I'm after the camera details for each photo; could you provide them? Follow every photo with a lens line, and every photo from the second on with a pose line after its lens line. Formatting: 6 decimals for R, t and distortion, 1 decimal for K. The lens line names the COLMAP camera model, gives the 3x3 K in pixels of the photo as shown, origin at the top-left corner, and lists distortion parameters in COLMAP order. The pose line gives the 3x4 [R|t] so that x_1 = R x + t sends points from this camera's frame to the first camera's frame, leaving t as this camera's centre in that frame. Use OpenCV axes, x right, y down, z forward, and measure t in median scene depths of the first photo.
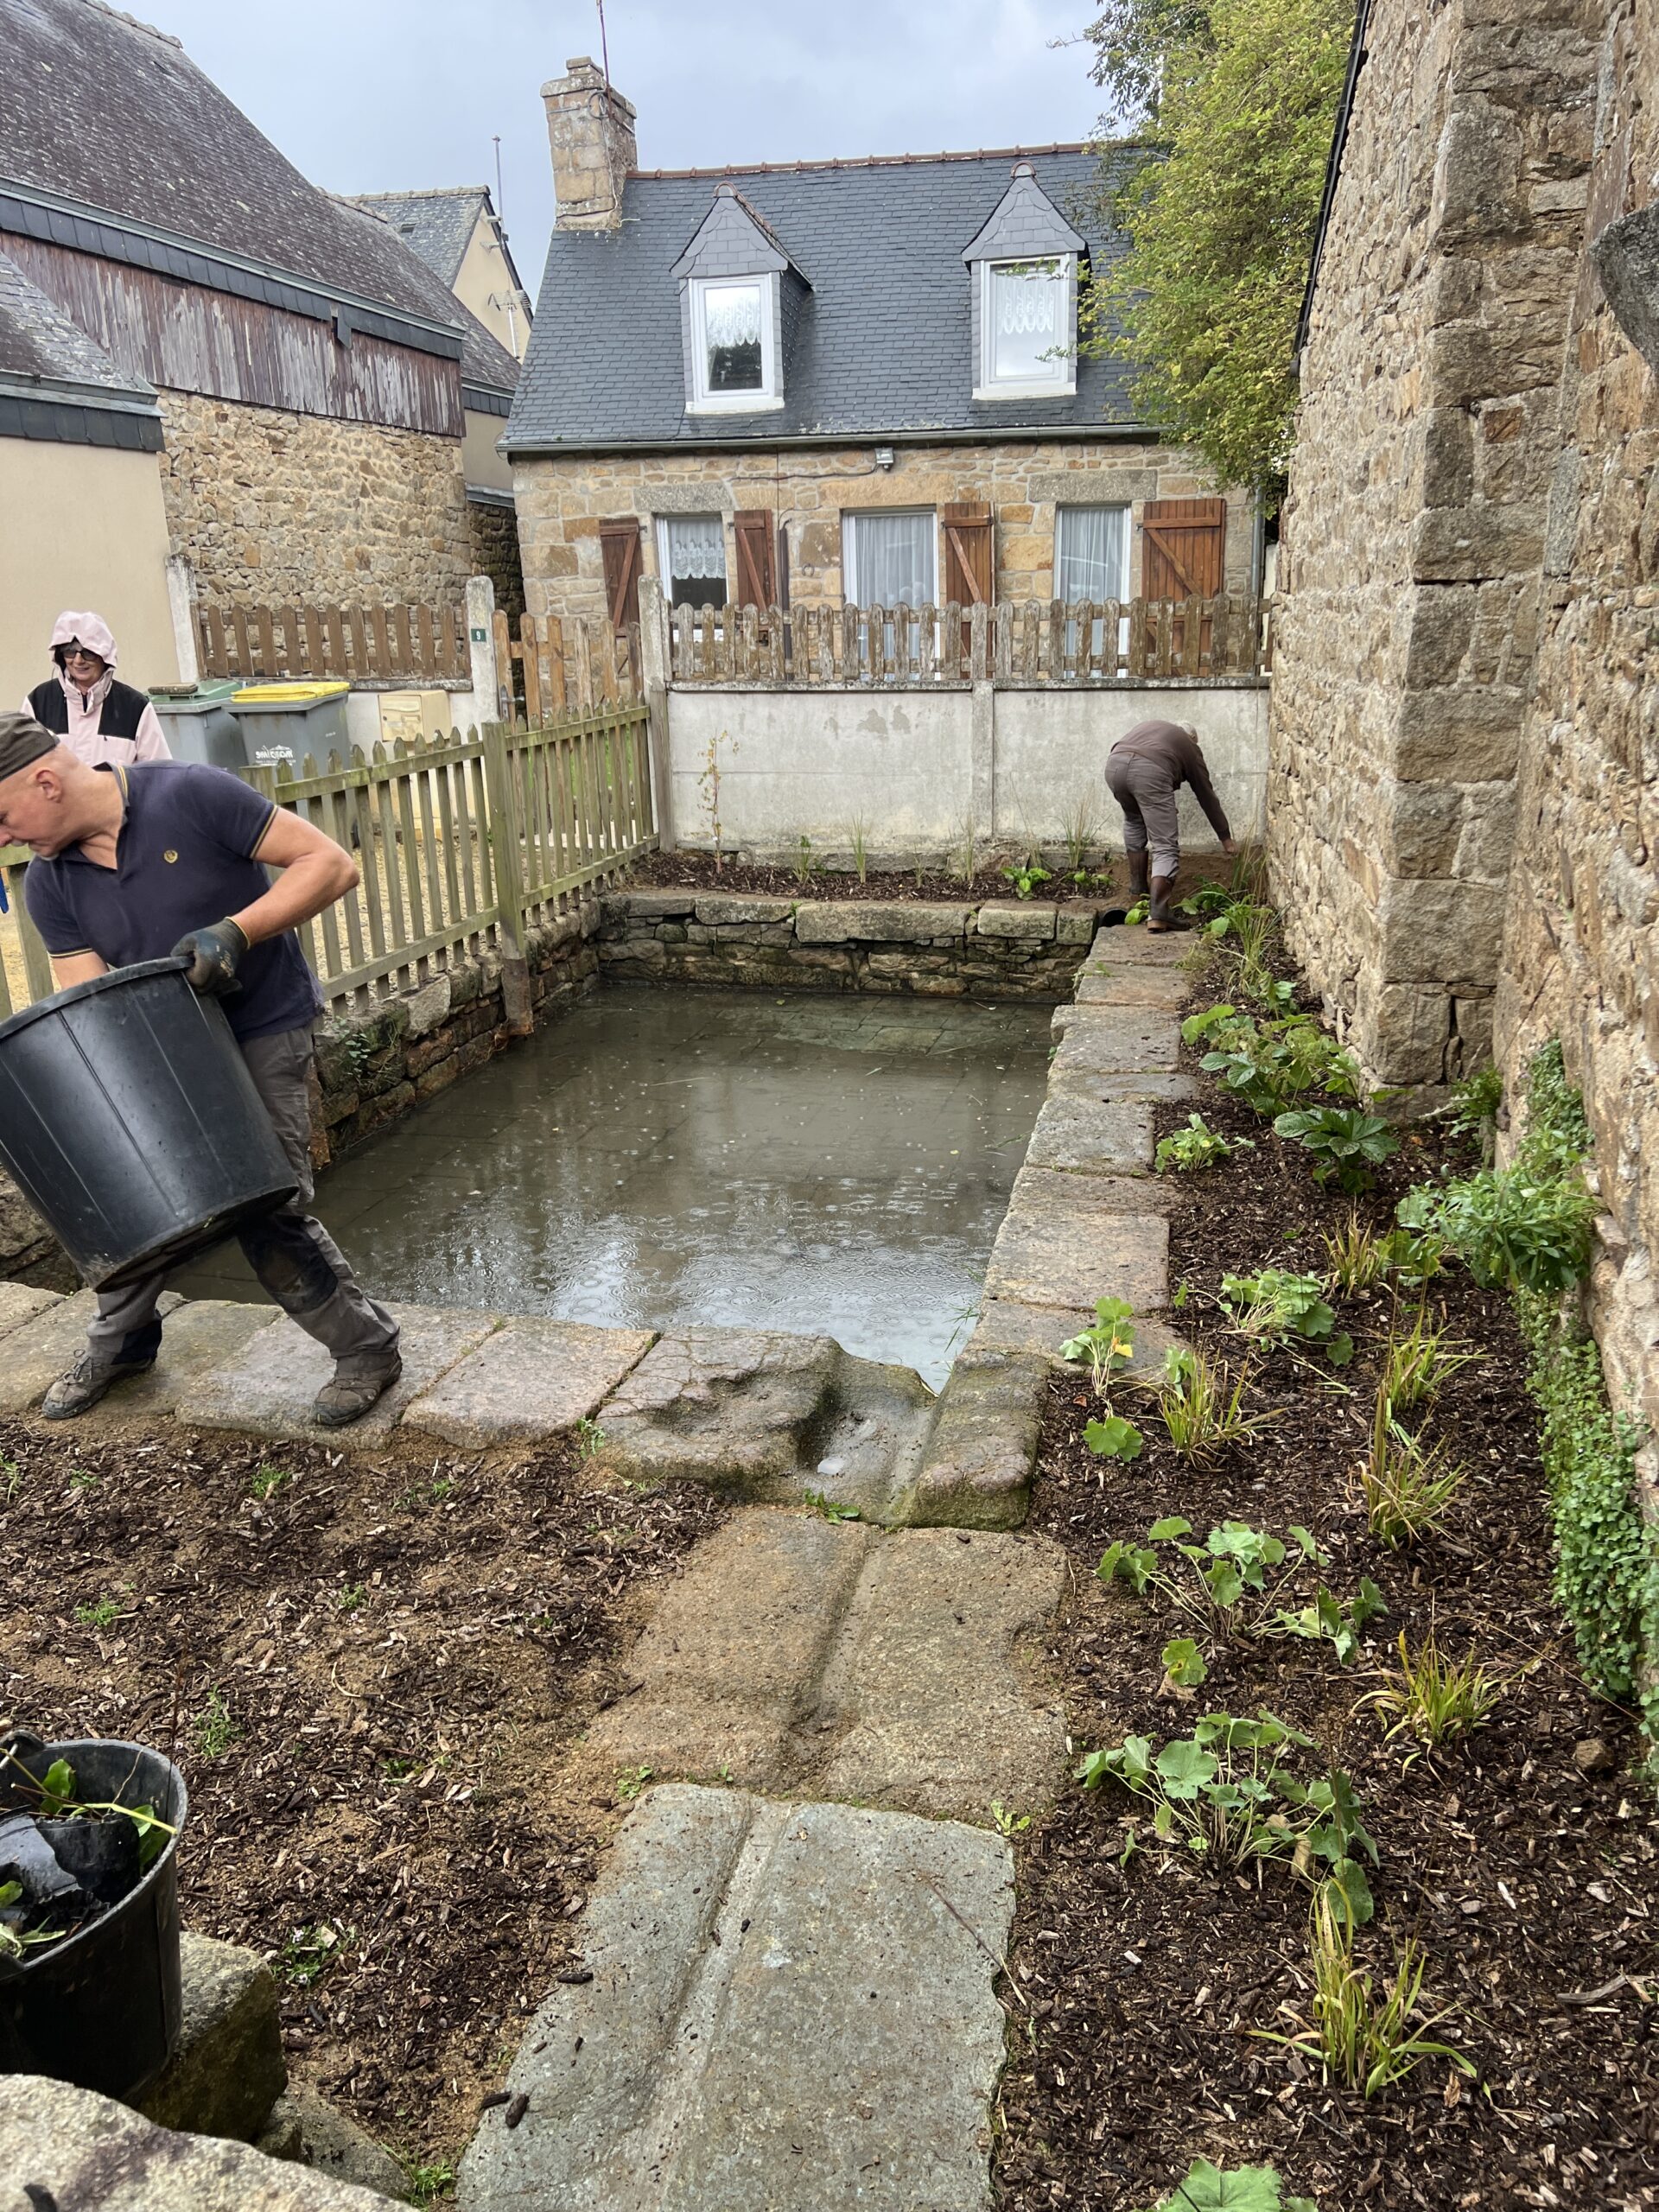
lens RADIAL K [[1659.3, 0, 839.7], [0, 1659.3, 1101.1], [0, 0, 1]] dist [0.054121, -0.053173]
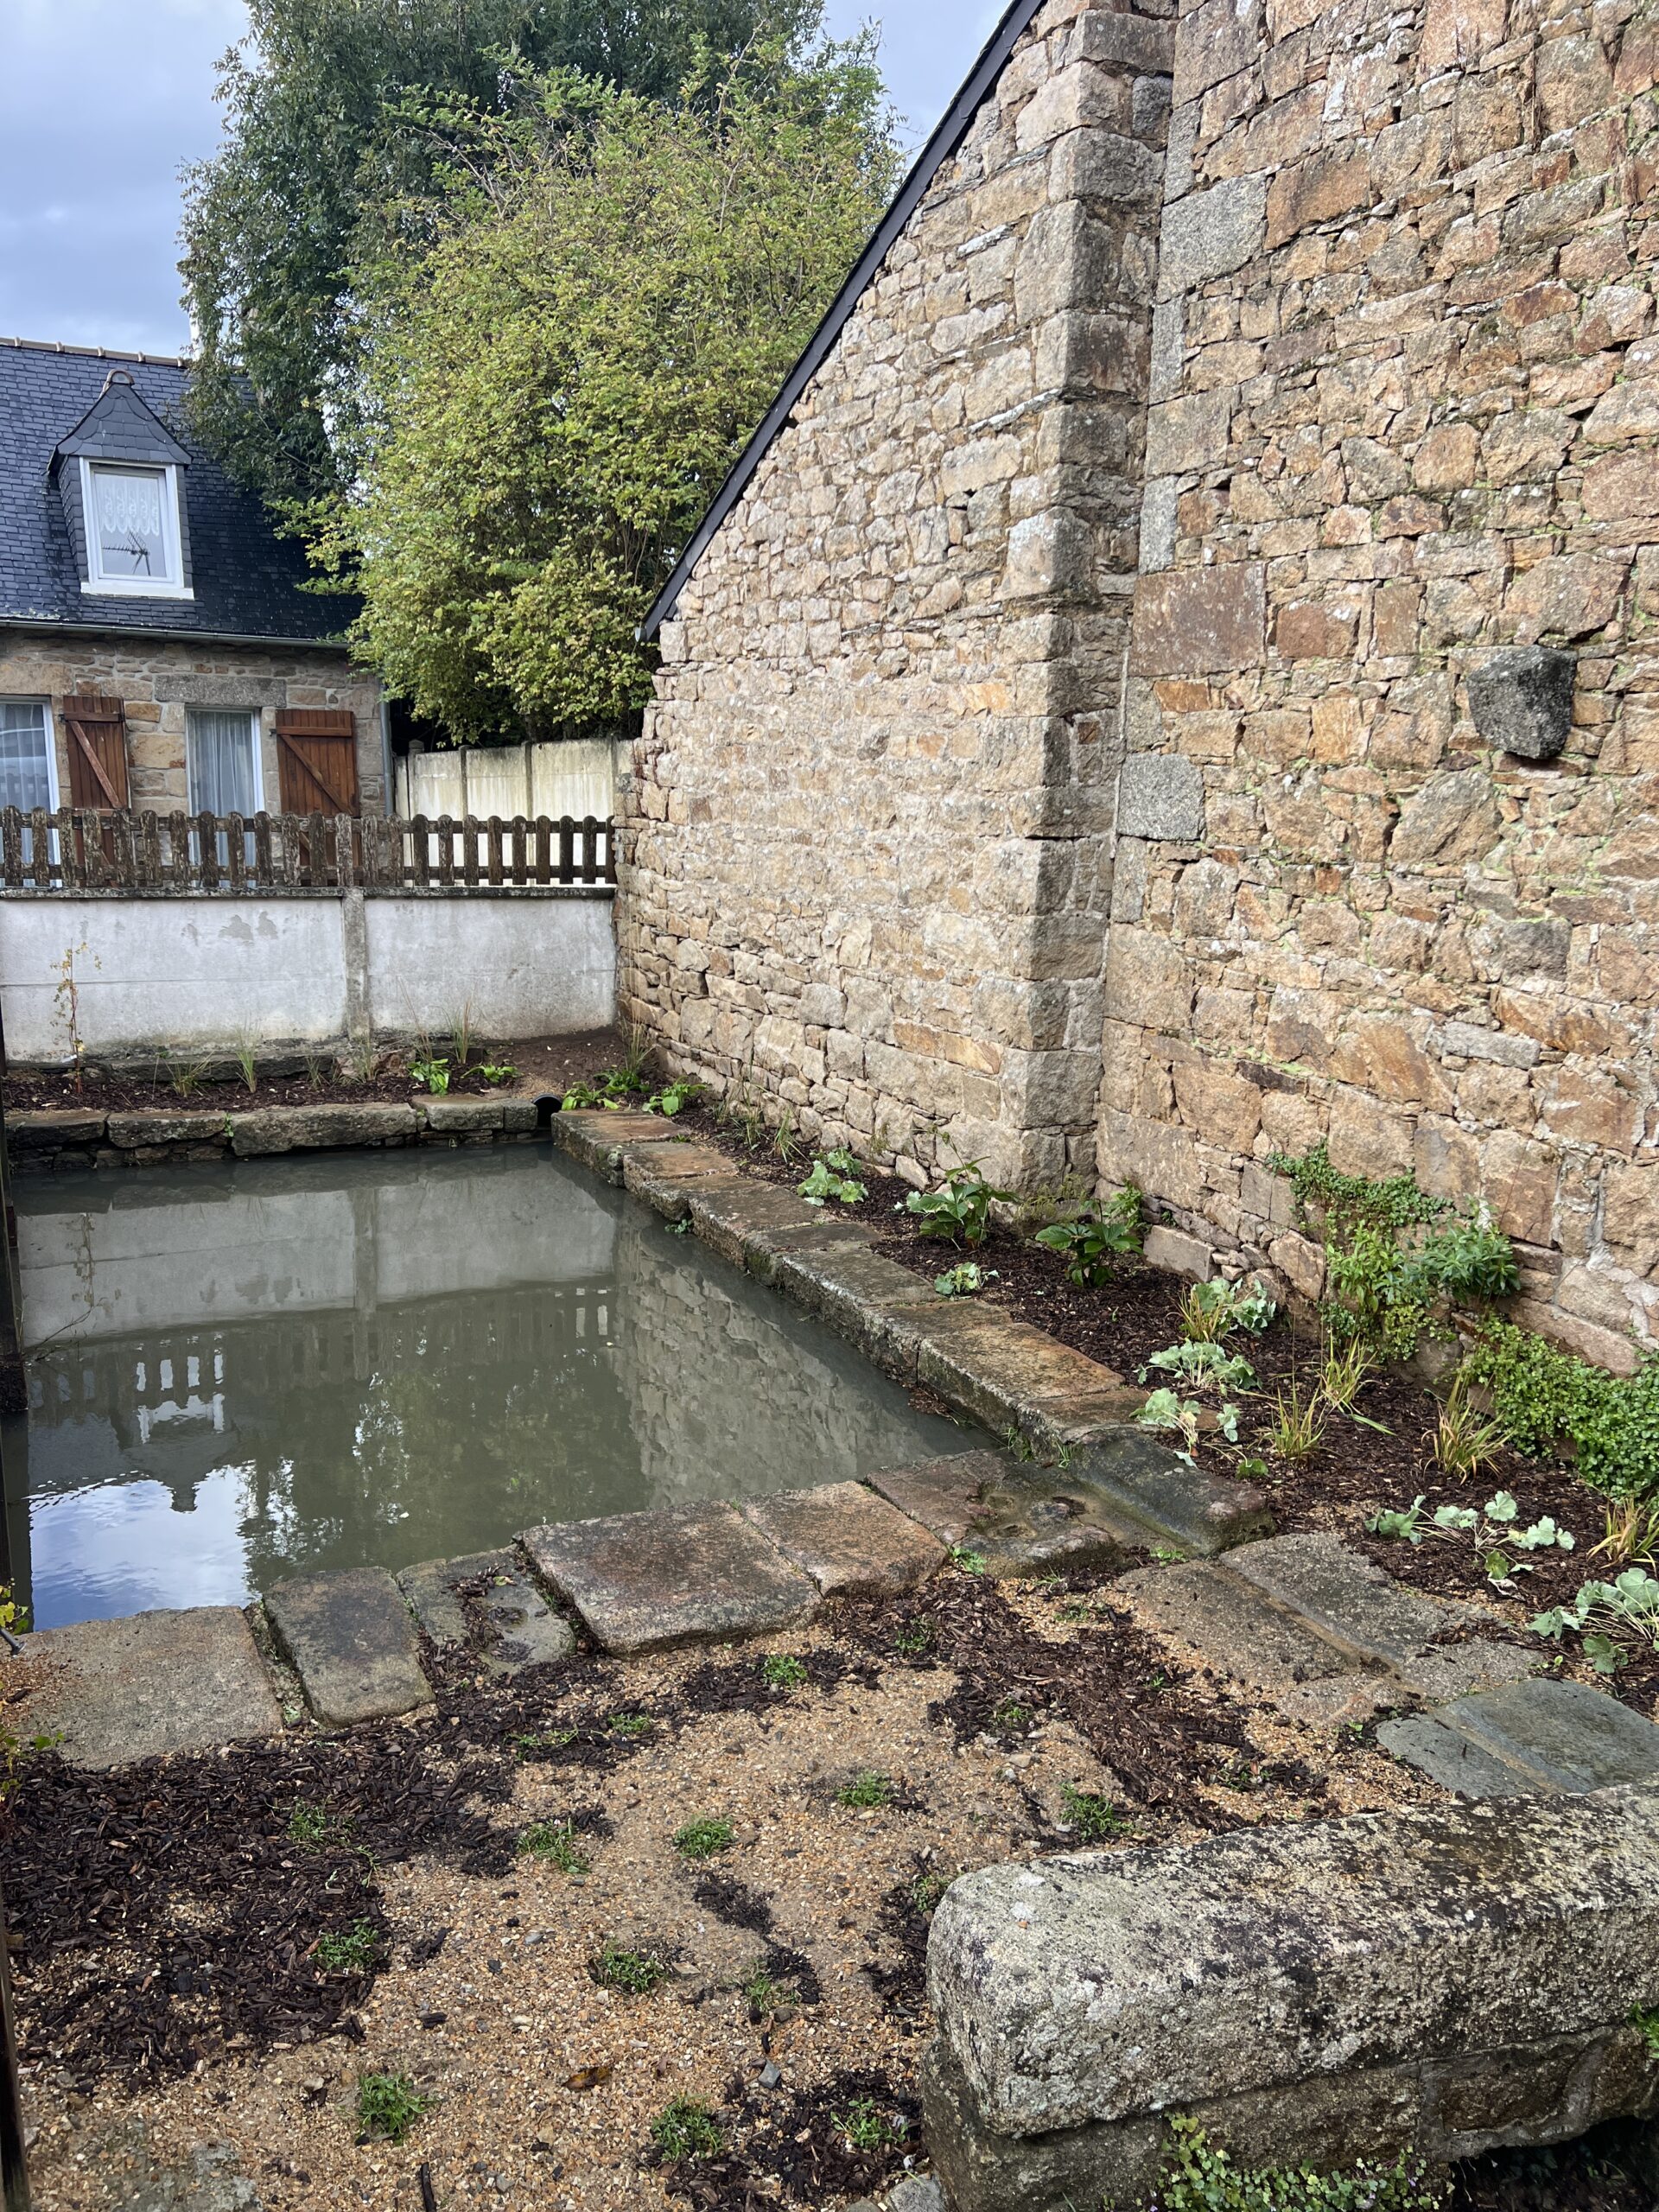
lens RADIAL K [[1657.9, 0, 828.4], [0, 1657.9, 1115.3], [0, 0, 1]] dist [0.060275, -0.071639]
pose [[0.781824, -0.083783, 0.617844, -0.642121], [0.144233, 0.988355, -0.048486, -0.043421], [-0.606587, 0.127021, 0.784804, 0.065503]]
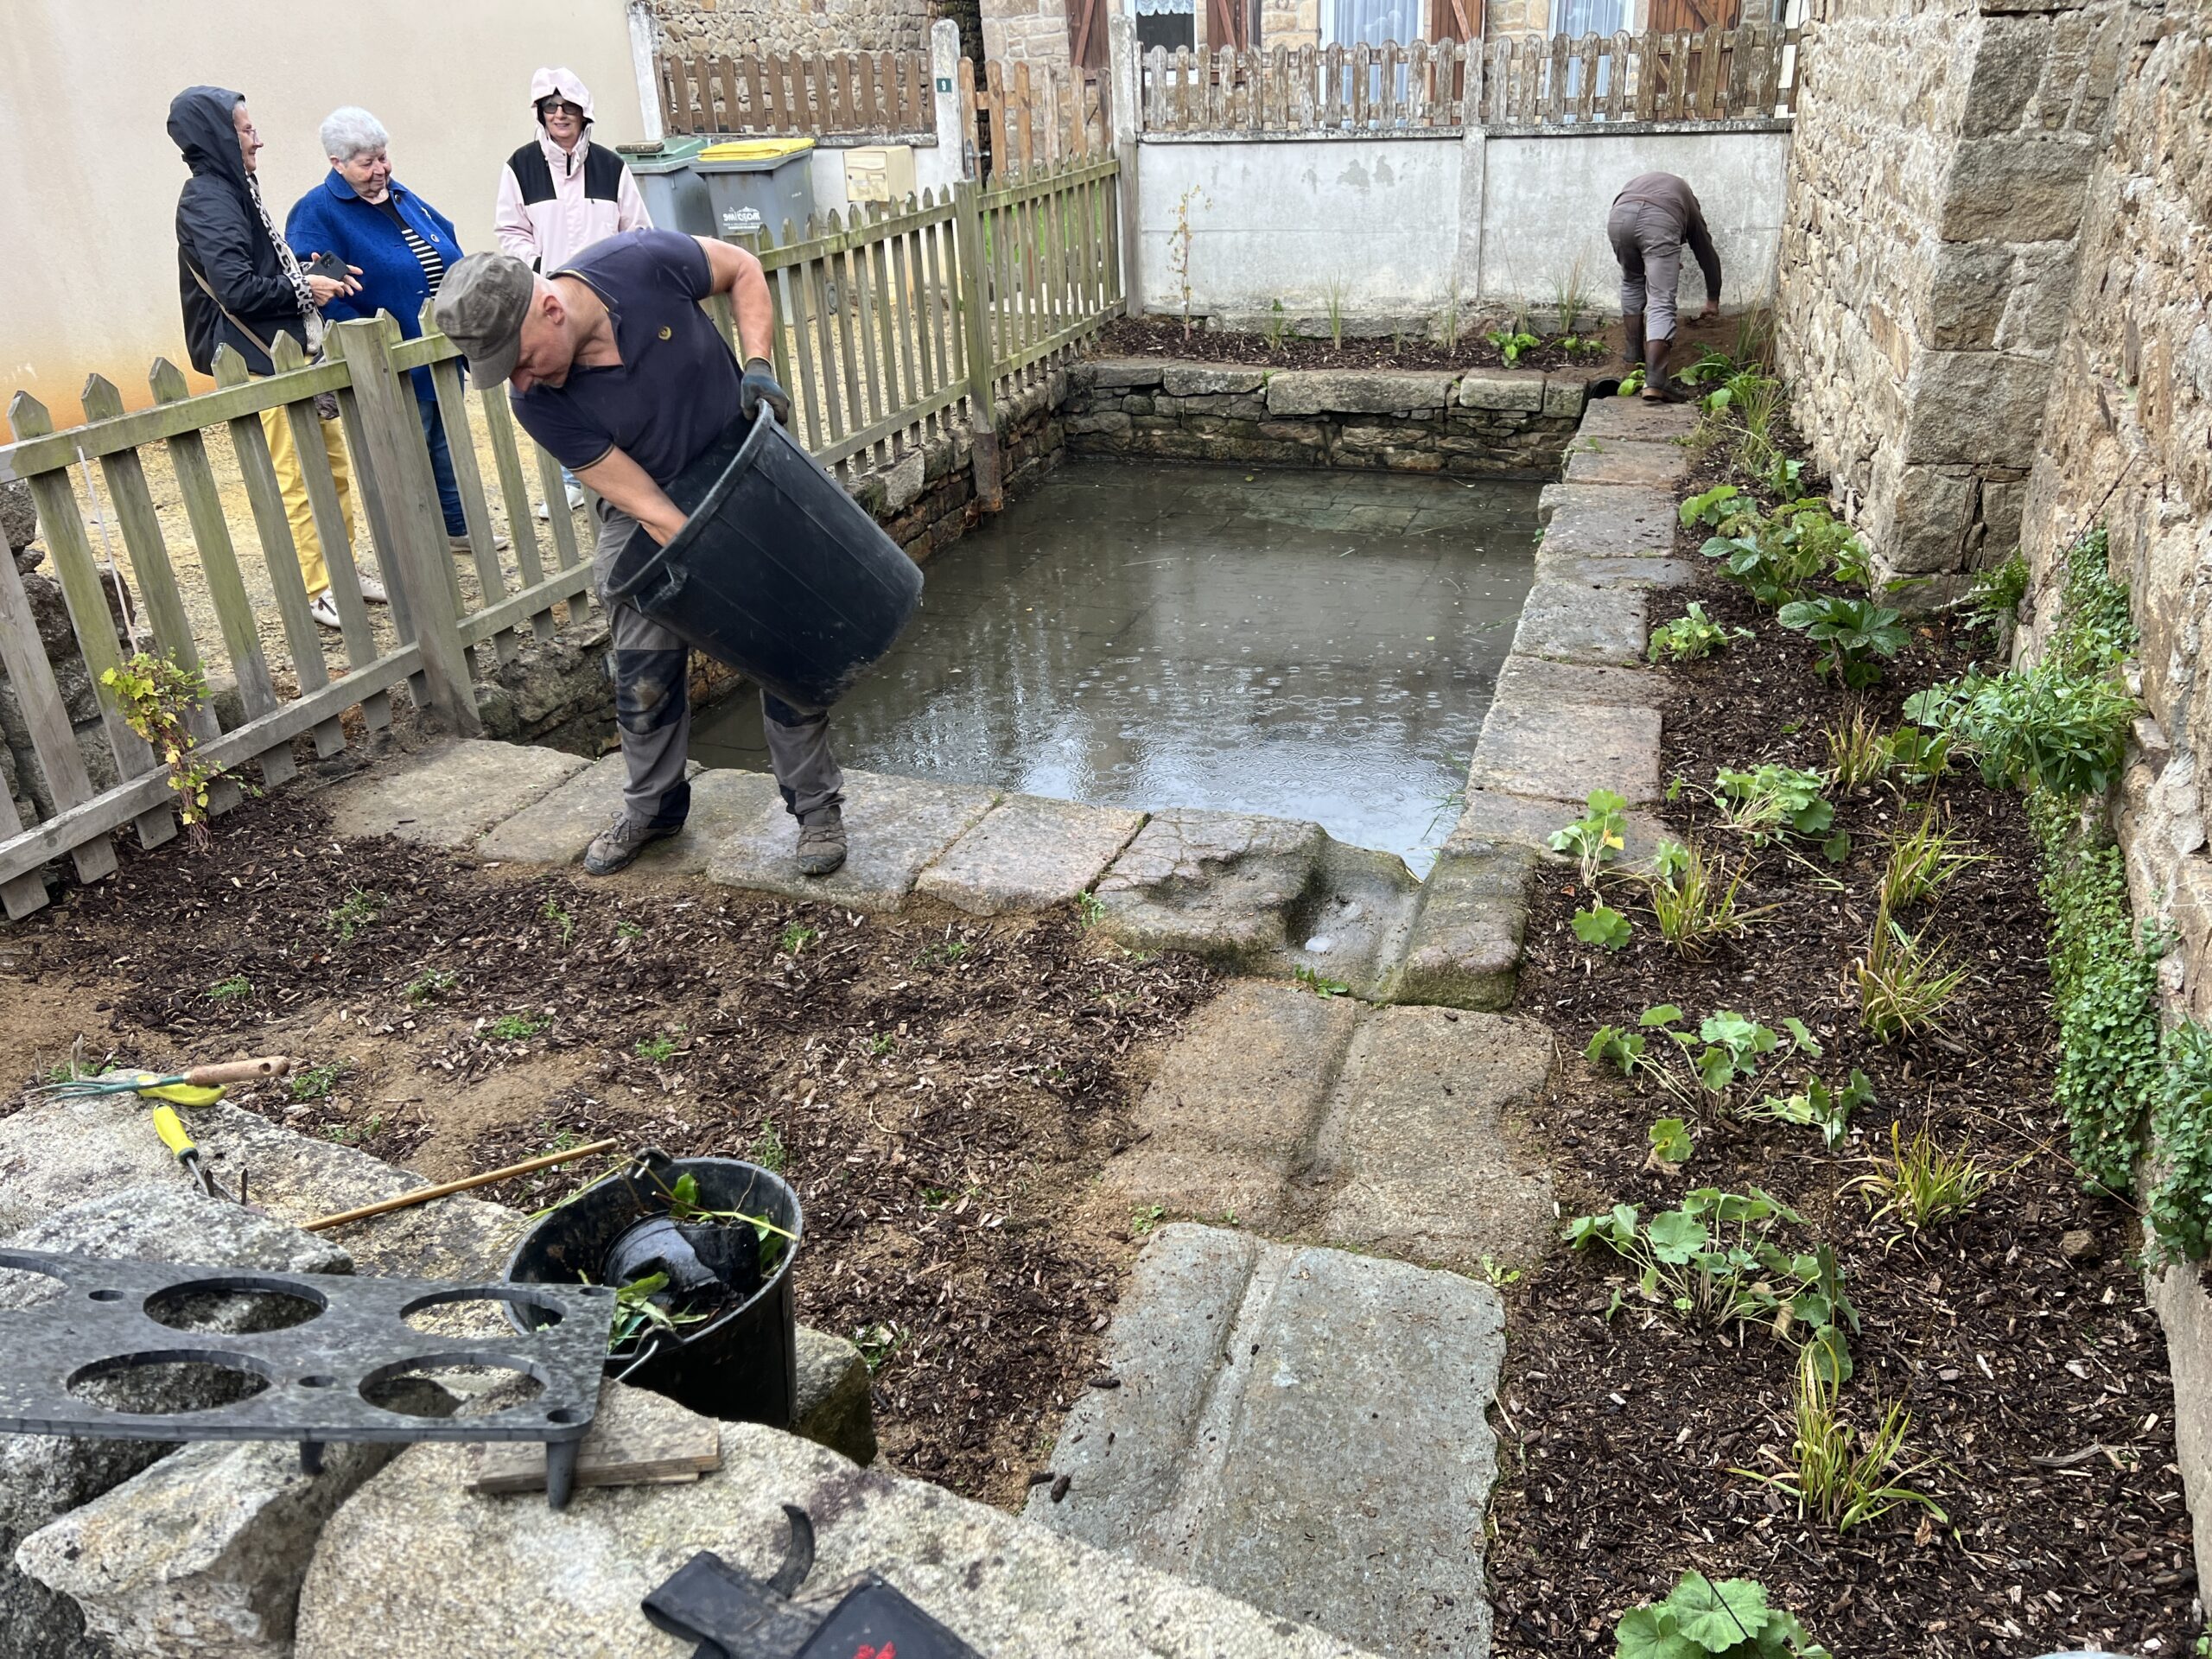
lens RADIAL K [[1661.6, 0, 1113.5], [0, 1661.6, 841.8], [0, 0, 1]] dist [0.046200, -0.041698]
pose [[0.994704, 0.028913, -0.098626, -0.022091], [-0.013017, 0.987328, 0.158160, -0.004219], [0.101949, -0.156038, 0.982476, -0.015272]]
